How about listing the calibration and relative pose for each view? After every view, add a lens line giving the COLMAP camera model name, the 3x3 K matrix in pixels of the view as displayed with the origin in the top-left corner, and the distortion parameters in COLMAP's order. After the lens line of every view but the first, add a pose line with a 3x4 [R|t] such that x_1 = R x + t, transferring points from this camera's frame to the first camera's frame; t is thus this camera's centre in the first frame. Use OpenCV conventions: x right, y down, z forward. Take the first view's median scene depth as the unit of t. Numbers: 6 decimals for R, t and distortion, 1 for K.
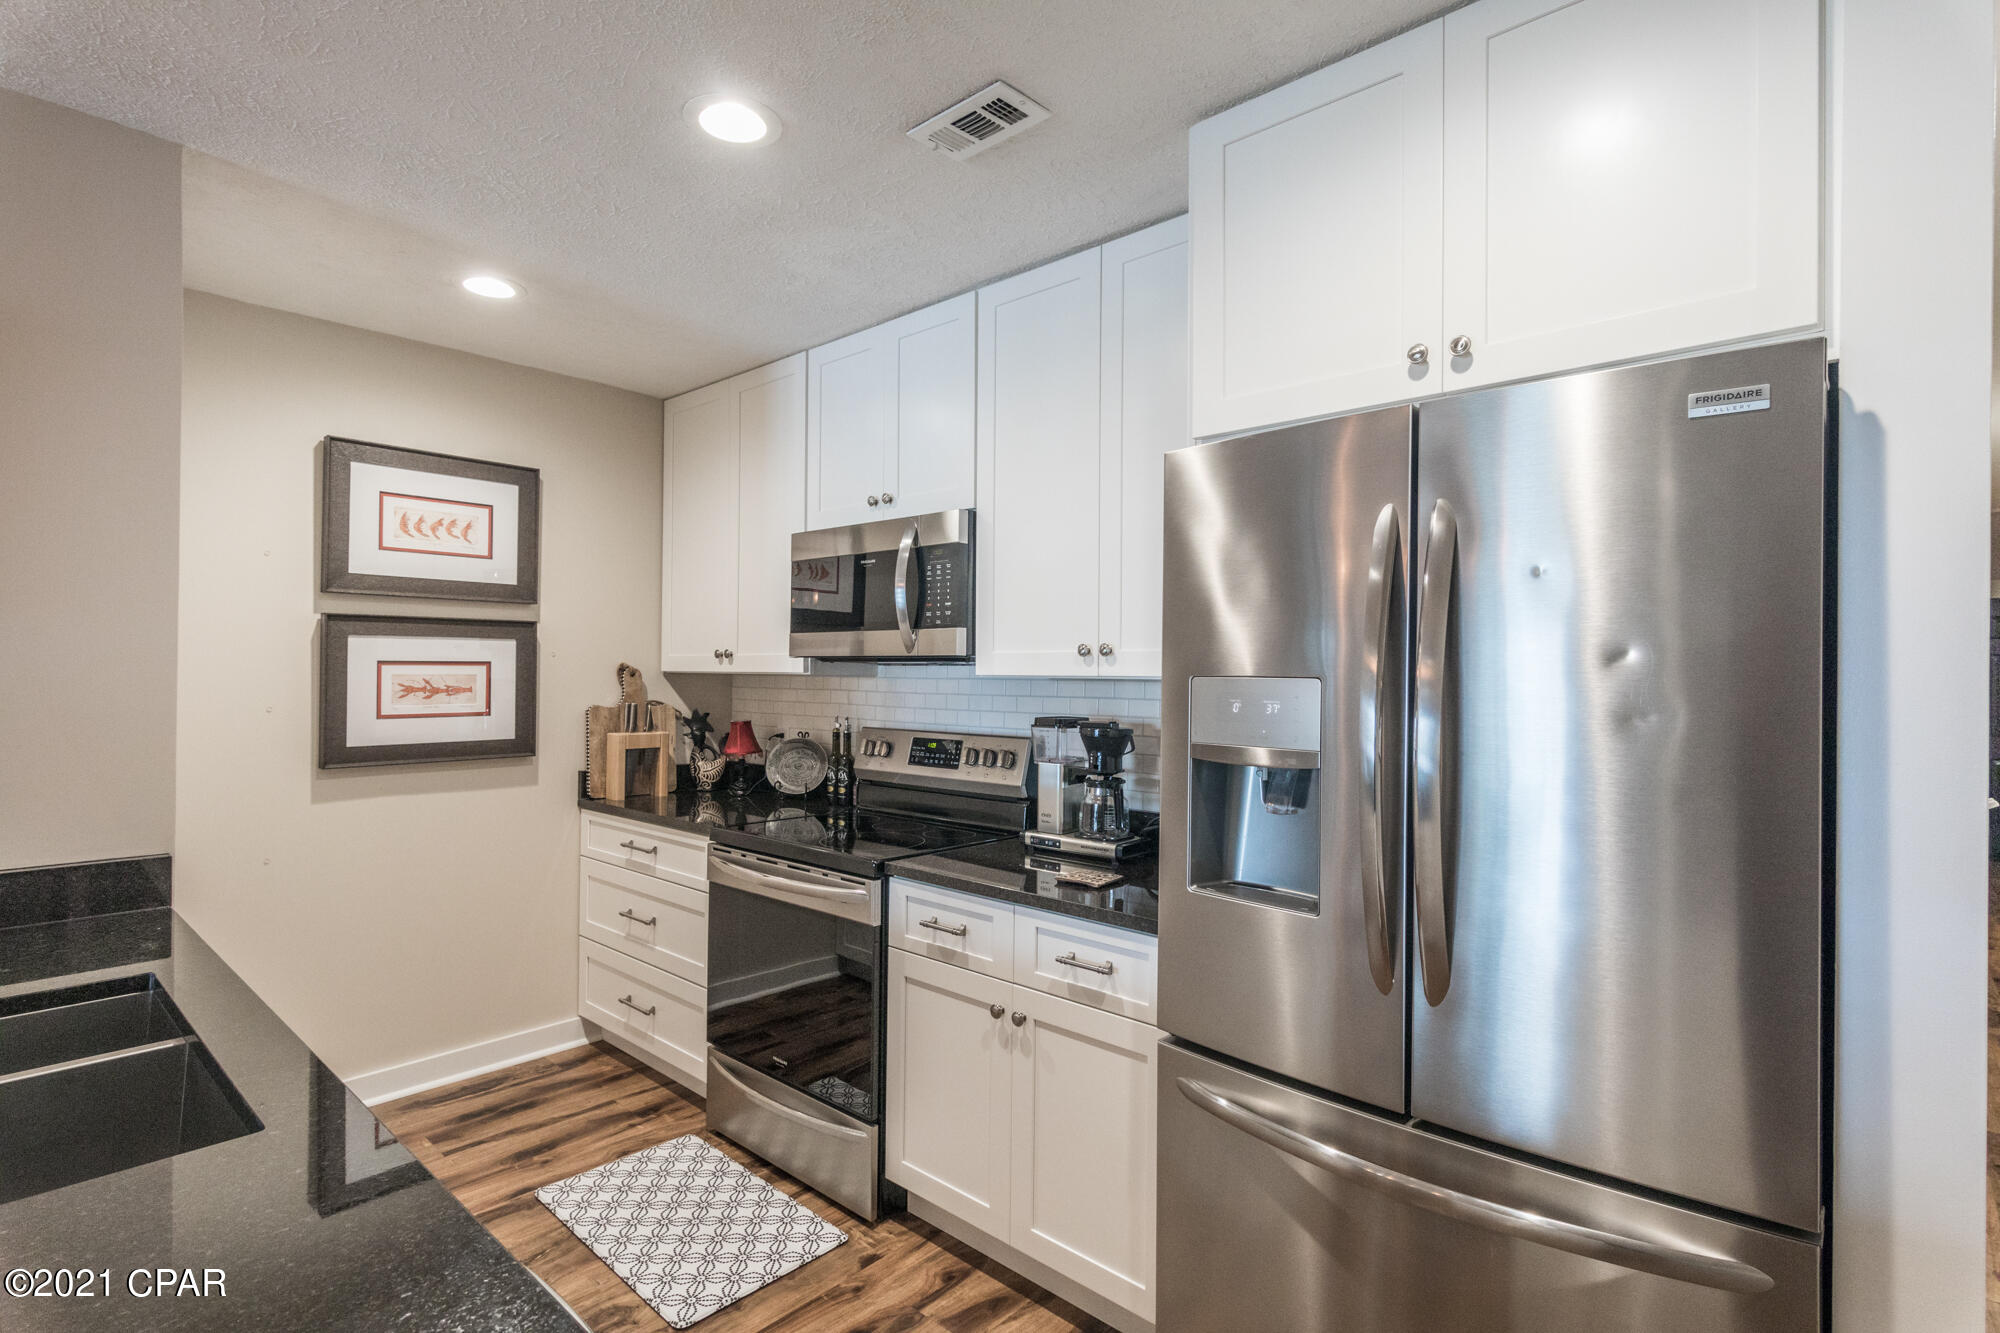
lens RADIAL K [[954.2, 0, 1000.0], [0, 954.2, 666.5], [0, 0, 1]] dist [-0.000728, -0.000232]
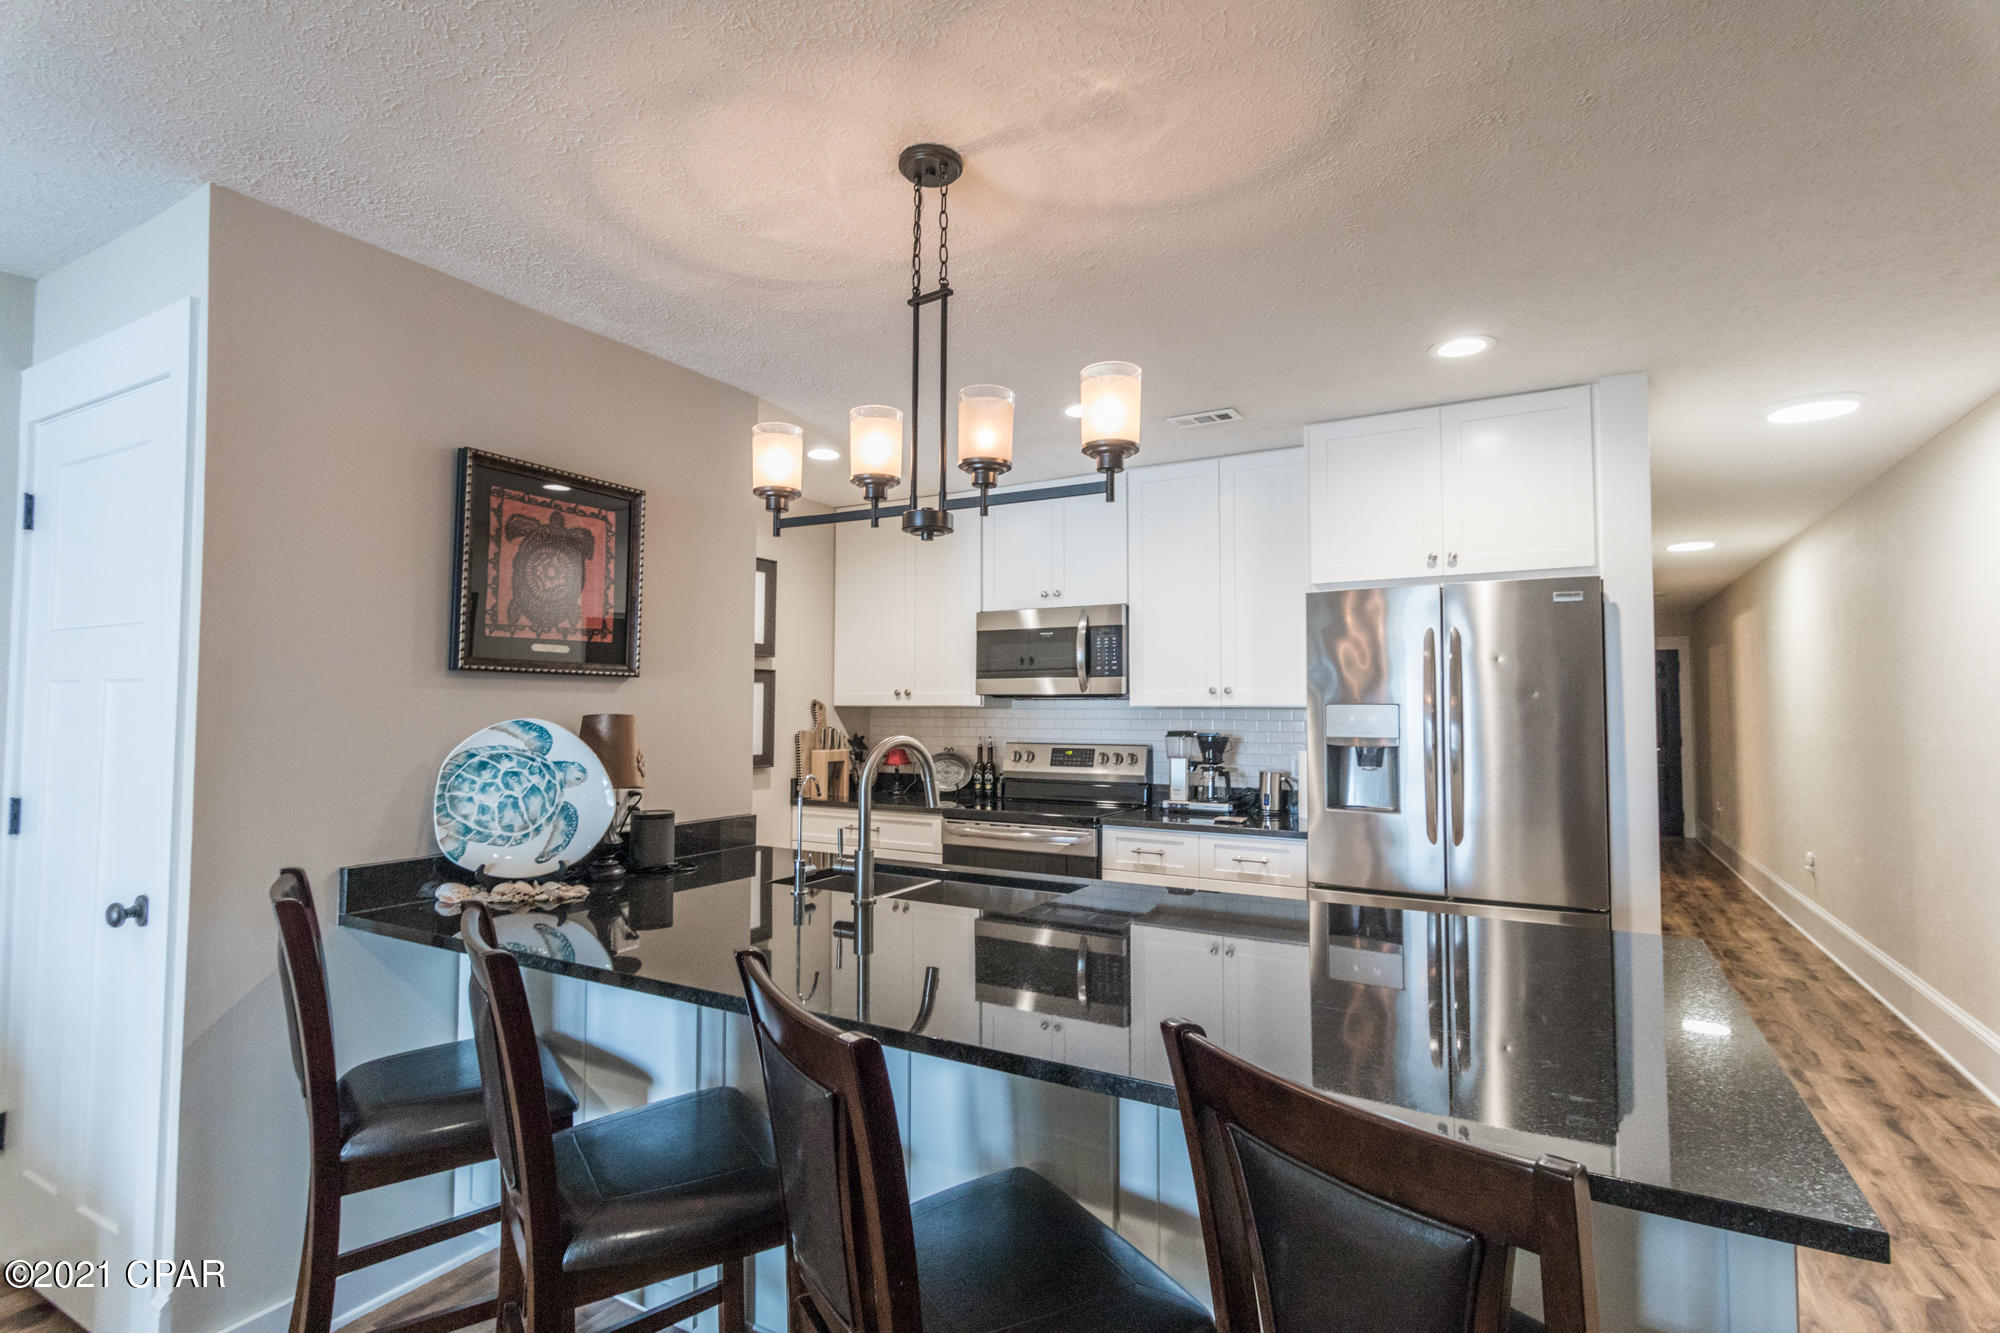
lens RADIAL K [[961.1, 0, 995.7], [0, 961.1, 668.5], [0, 0, 1]] dist [0.003871, -0.000892]
pose [[0.979411, 0.000658, 0.201874, -0.494899], [0.006102, 0.999441, -0.032862, -0.001679], [-0.201783, 0.033417, 0.978860, -0.477654]]
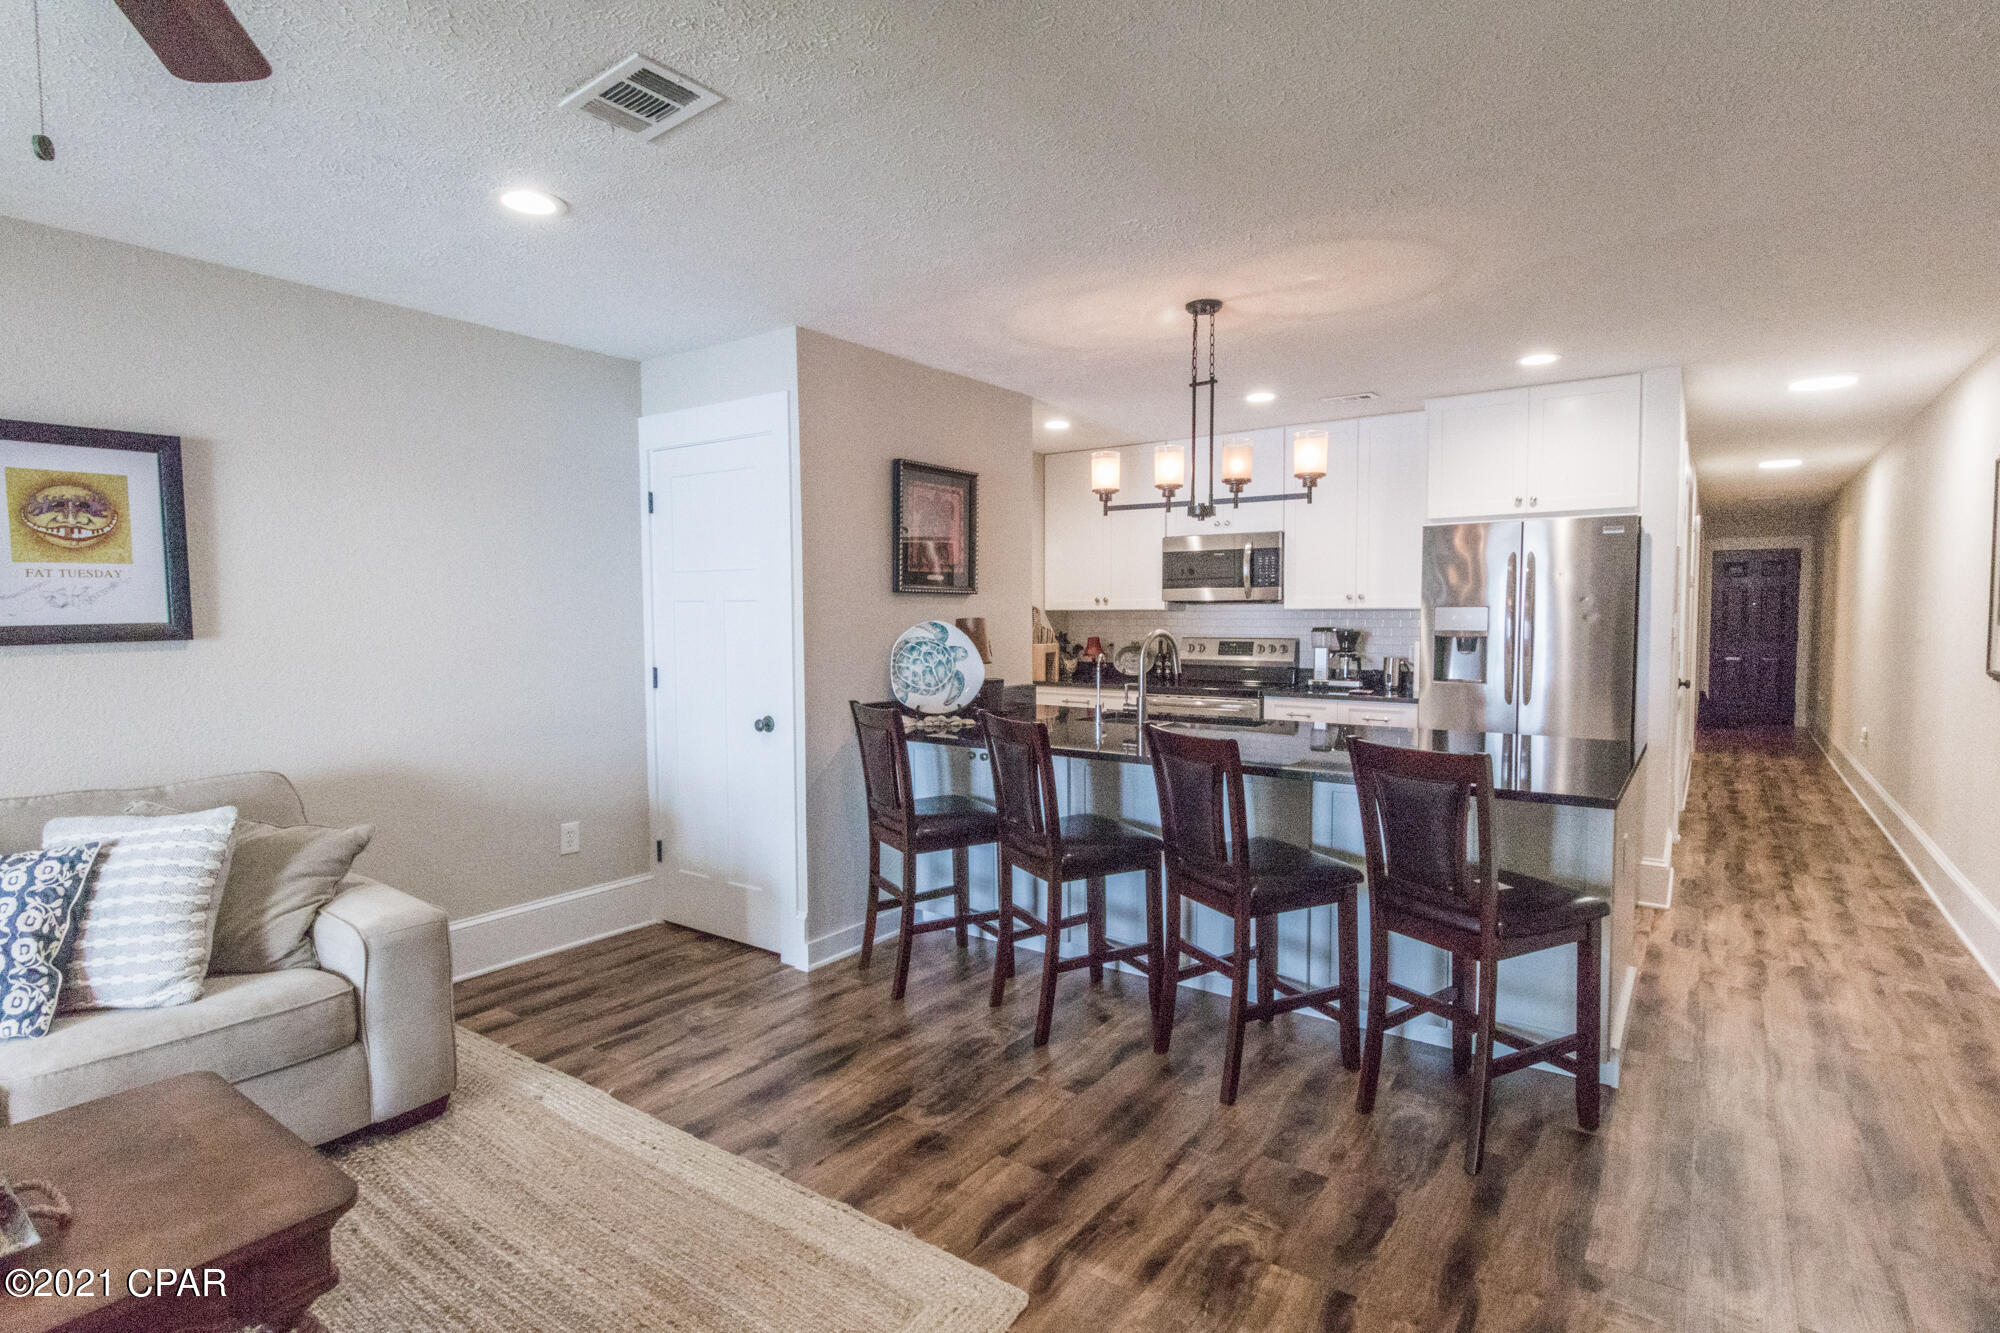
lens RADIAL K [[985.8, 0, 996.5], [0, 985.8, 668.8], [0, 0, 1]] dist [0.001705, -0.000926]
pose [[0.994947, -0.021474, 0.098079, -0.763718], [0.014867, 0.997602, 0.067599, -0.013421], [-0.099296, -0.065800, 0.992880, -0.990392]]
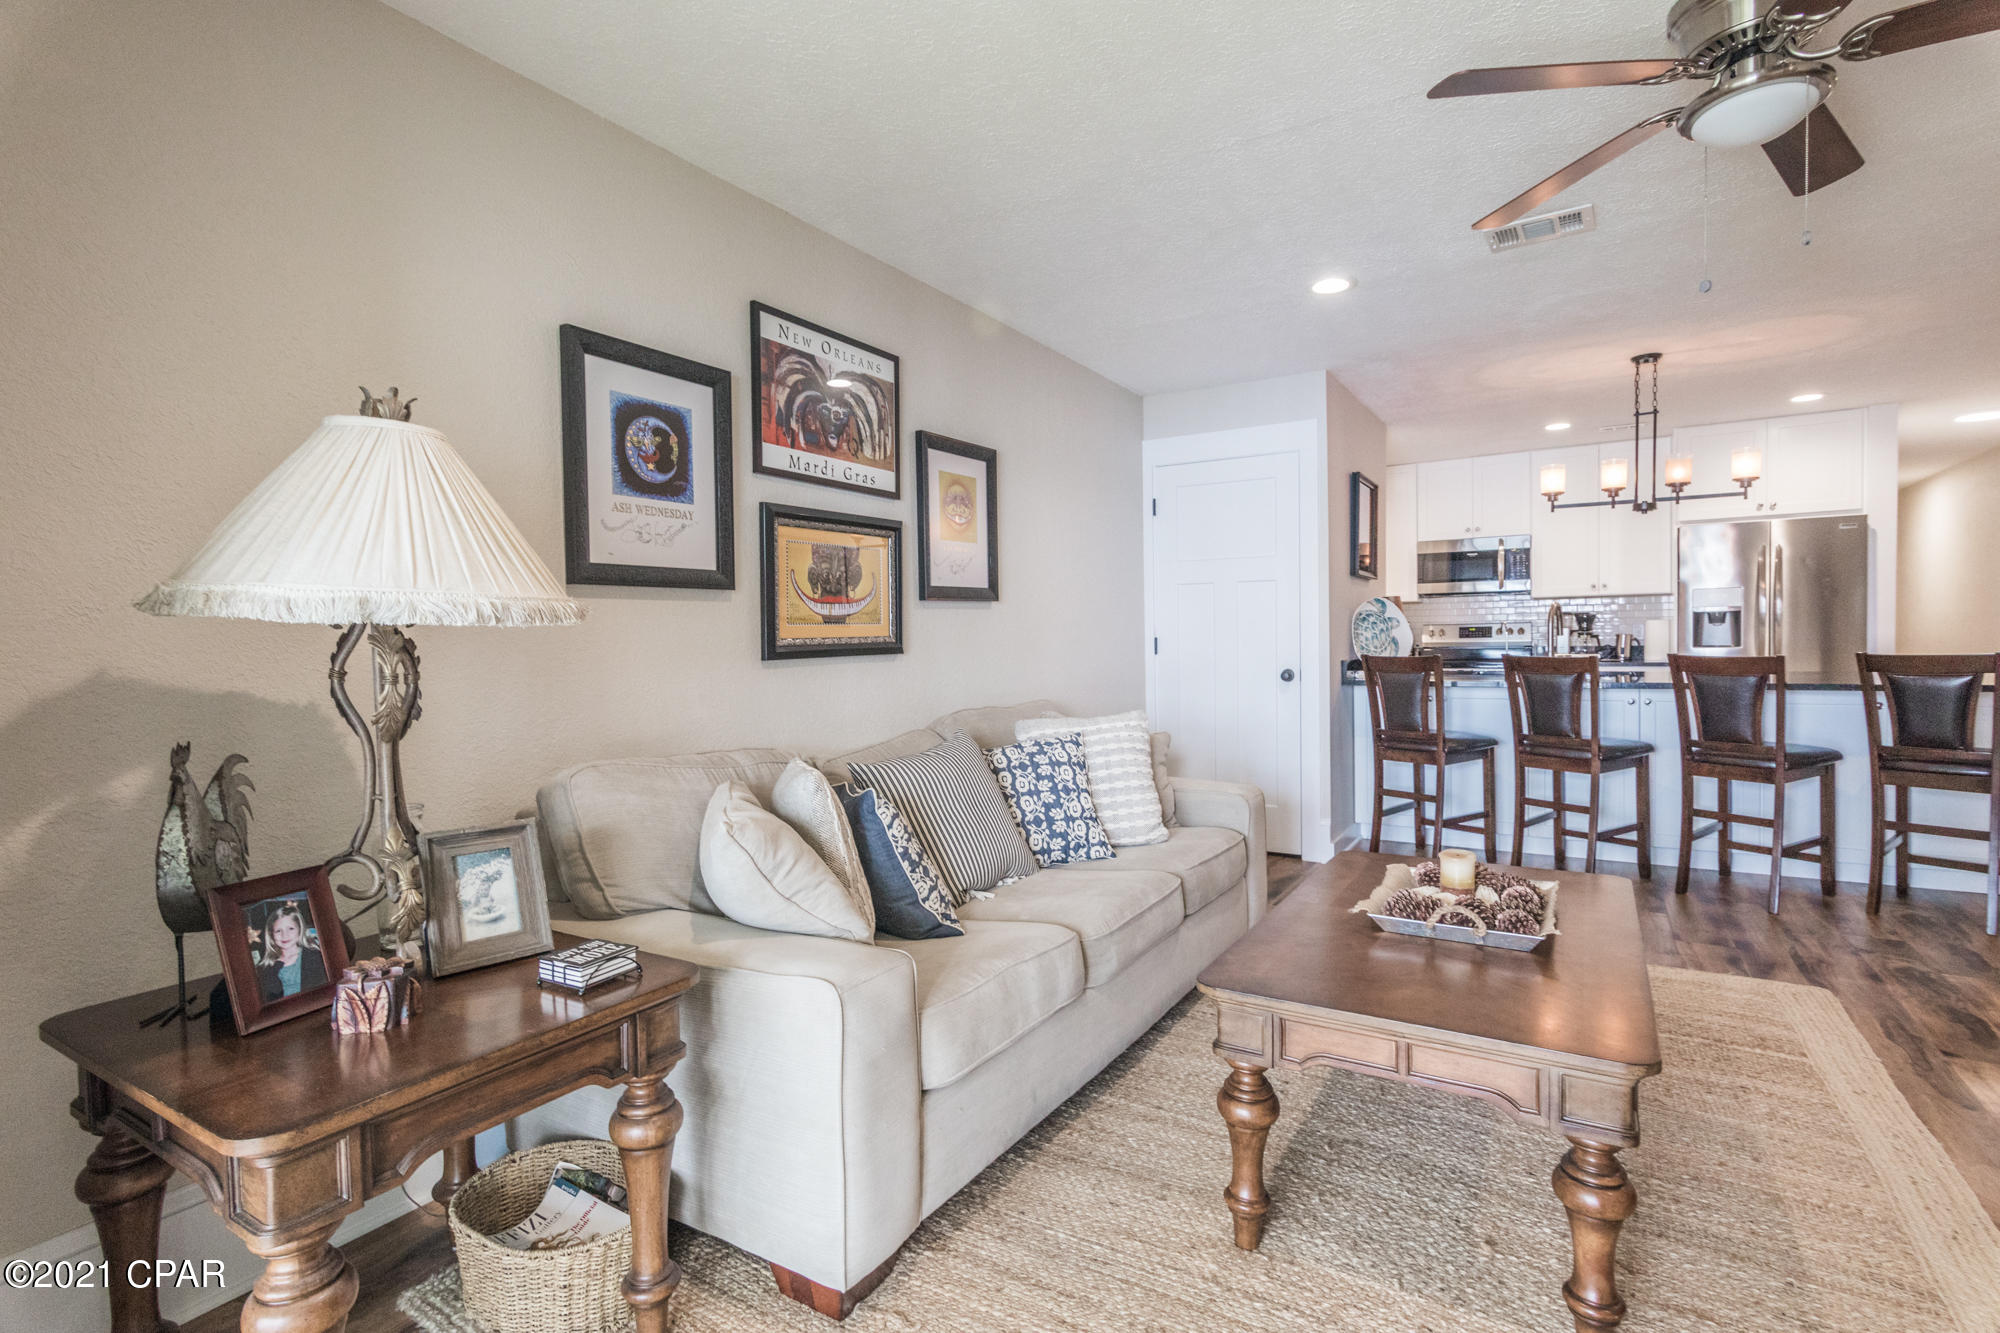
lens RADIAL K [[961.1, 0, 995.7], [0, 961.1, 668.5], [0, 0, 1]] dist [0.003871, -0.000892]
pose [[0.984615, -0.034365, 0.171327, -1.680715], [0.027744, 0.998778, 0.040893, 0.048388], [-0.172523, -0.035511, 0.984365, -1.192462]]
